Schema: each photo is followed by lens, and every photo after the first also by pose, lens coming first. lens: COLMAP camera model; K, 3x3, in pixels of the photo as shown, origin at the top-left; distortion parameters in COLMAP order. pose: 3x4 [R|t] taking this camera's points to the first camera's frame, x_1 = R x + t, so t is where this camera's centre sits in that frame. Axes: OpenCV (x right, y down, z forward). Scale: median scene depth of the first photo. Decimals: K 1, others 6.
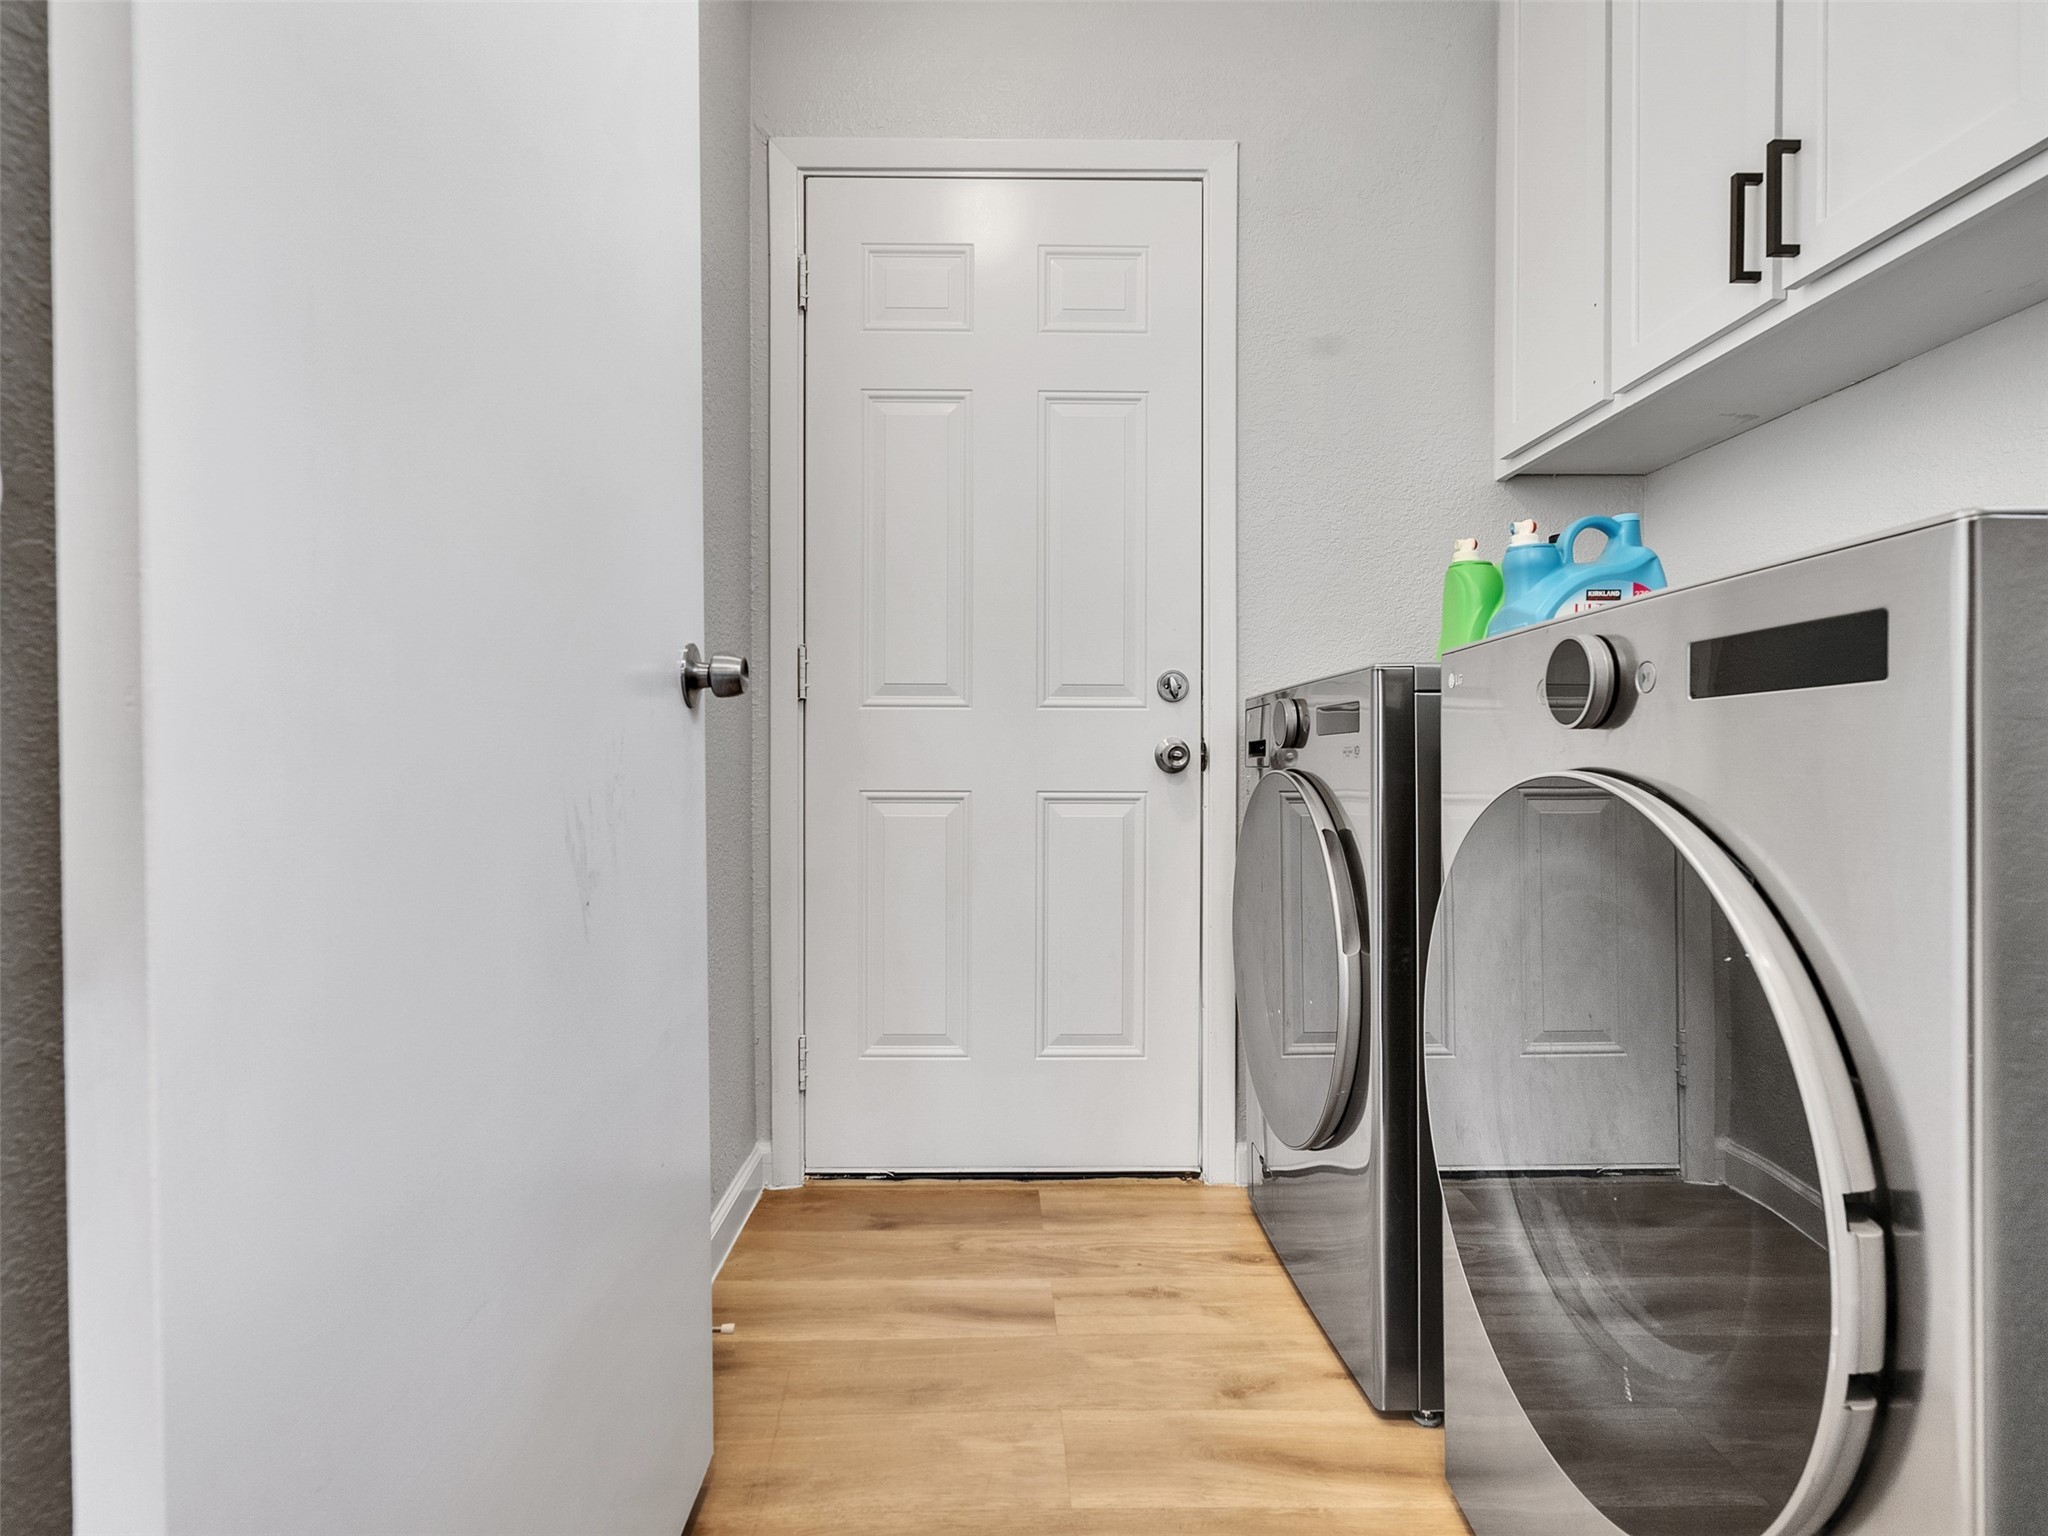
lens RADIAL K [[1045.3, 0, 1015.8], [0, 1045.3, 761.6], [0, 0, 1]] dist [-0.012975, -0.000136]
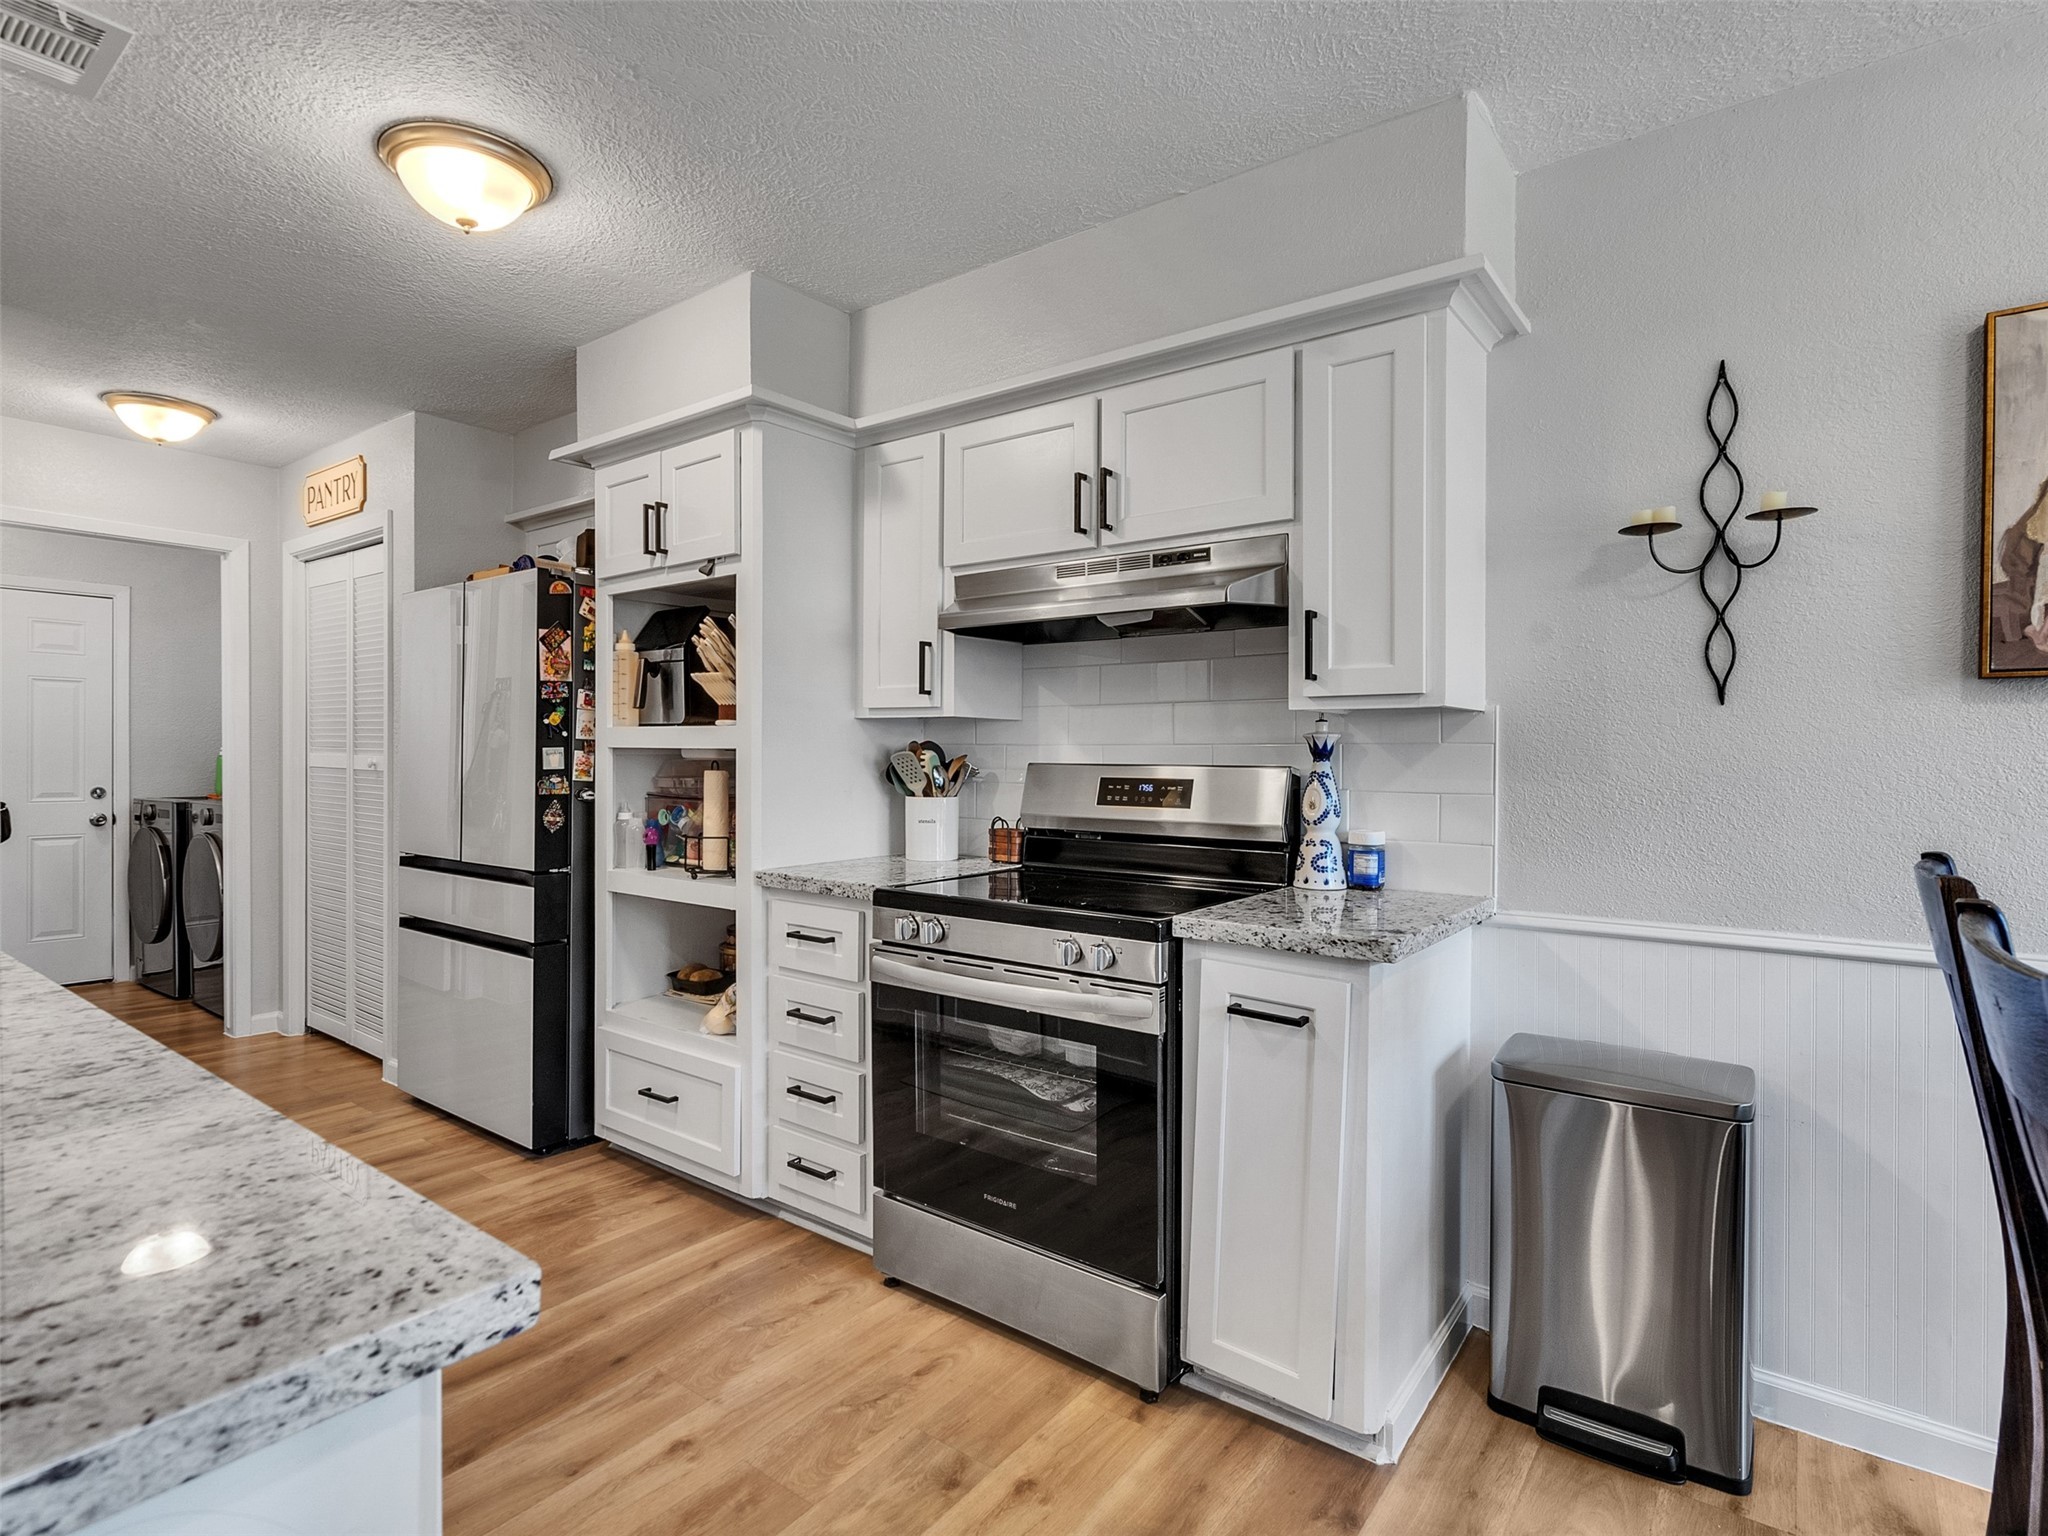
lens RADIAL K [[1045.3, 0, 1015.8], [0, 1045.3, 761.6], [0, 0, 1]] dist [-0.012975, -0.000136]
pose [[0.613778, -0.004477, 0.789466, -0.492885], [0.000172, 0.999985, 0.005537, -0.167011], [-0.789479, -0.003263, 0.613769, -2.446395]]
